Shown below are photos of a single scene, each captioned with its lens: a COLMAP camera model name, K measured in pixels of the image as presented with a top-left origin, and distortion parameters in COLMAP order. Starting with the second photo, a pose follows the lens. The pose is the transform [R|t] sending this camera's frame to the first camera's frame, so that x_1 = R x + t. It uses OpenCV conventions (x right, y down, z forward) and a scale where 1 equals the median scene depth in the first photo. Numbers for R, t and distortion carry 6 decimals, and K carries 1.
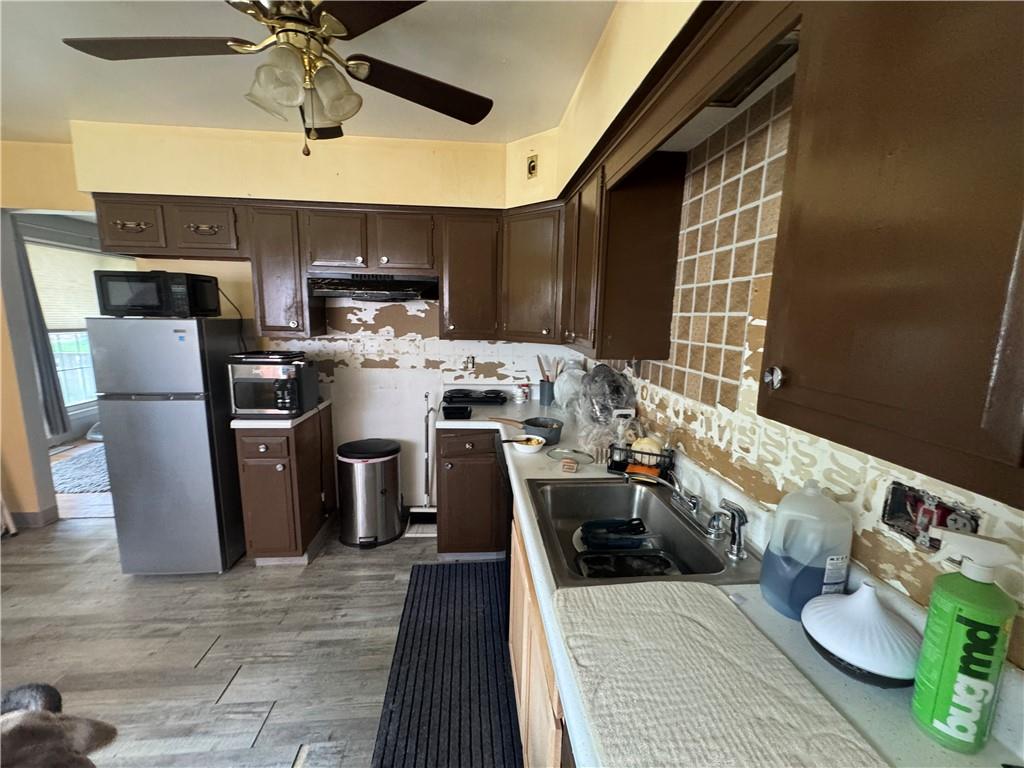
lens RADIAL K [[411.5, 0, 503.2], [0, 411.5, 384.6], [0, 0, 1]] dist [-0.002750, 0.000559]
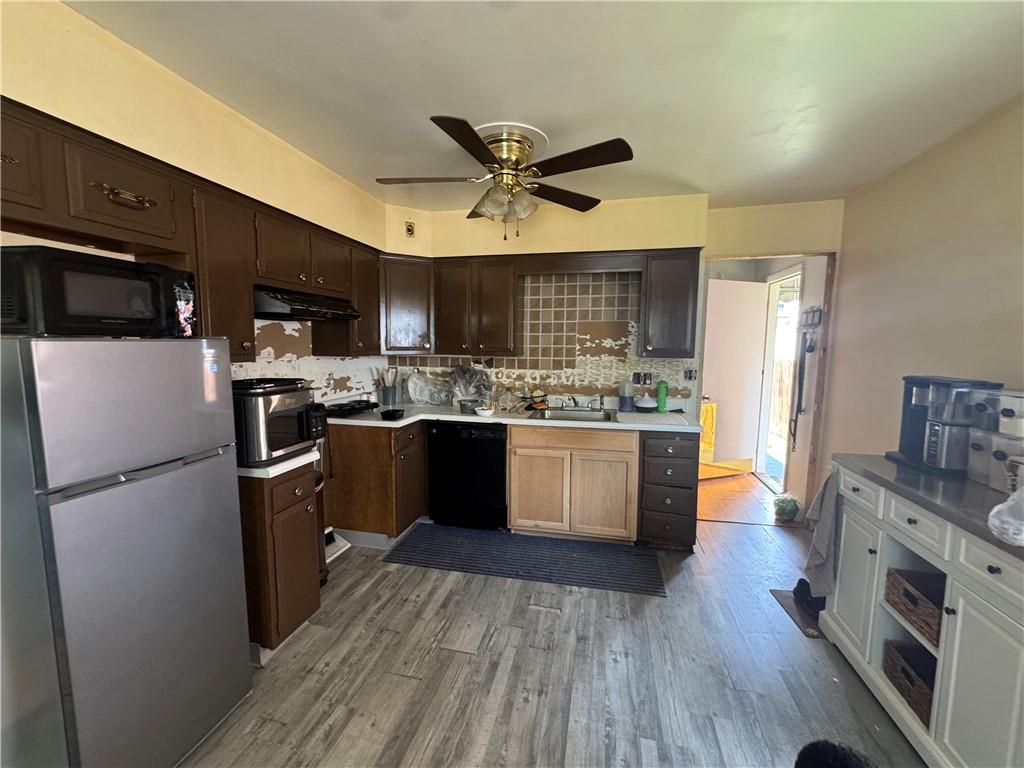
lens RADIAL K [[411.5, 0, 515.6], [0, 411.5, 387.1], [0, 0, 1]] dist [-0.002750, 0.000559]
pose [[0.299378, -0.121369, 0.946384, -1.365559], [0.159566, 0.984277, 0.075752, -0.054622], [-0.940698, 0.128332, 0.314037, 0.324579]]
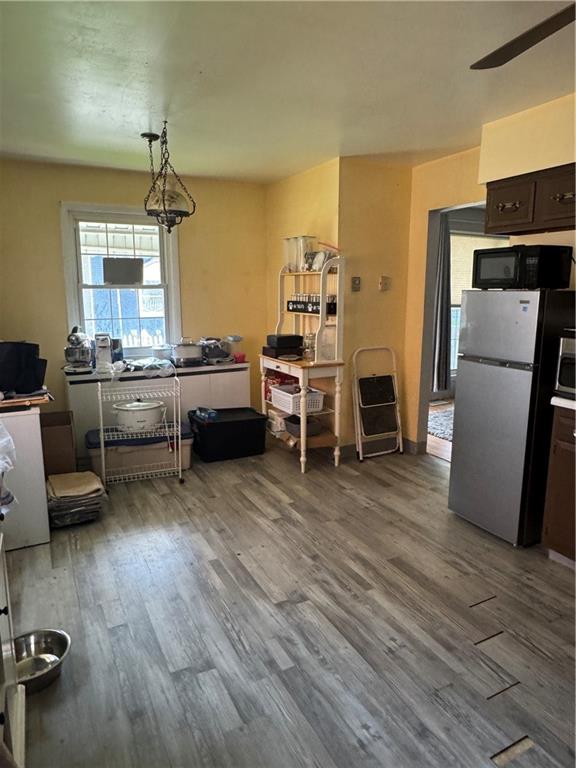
lens RADIAL K [[483.2, 0, 286.5], [0, 483.2, 390.0], [0, 0, 1]] dist [-0.007636, -0.003462]
pose [[0.383373, 0.172851, -0.907275, 0.118296], [-0.151584, 0.980786, 0.122804, 0.027653], [0.911070, 0.090448, 0.402208, -0.021230]]
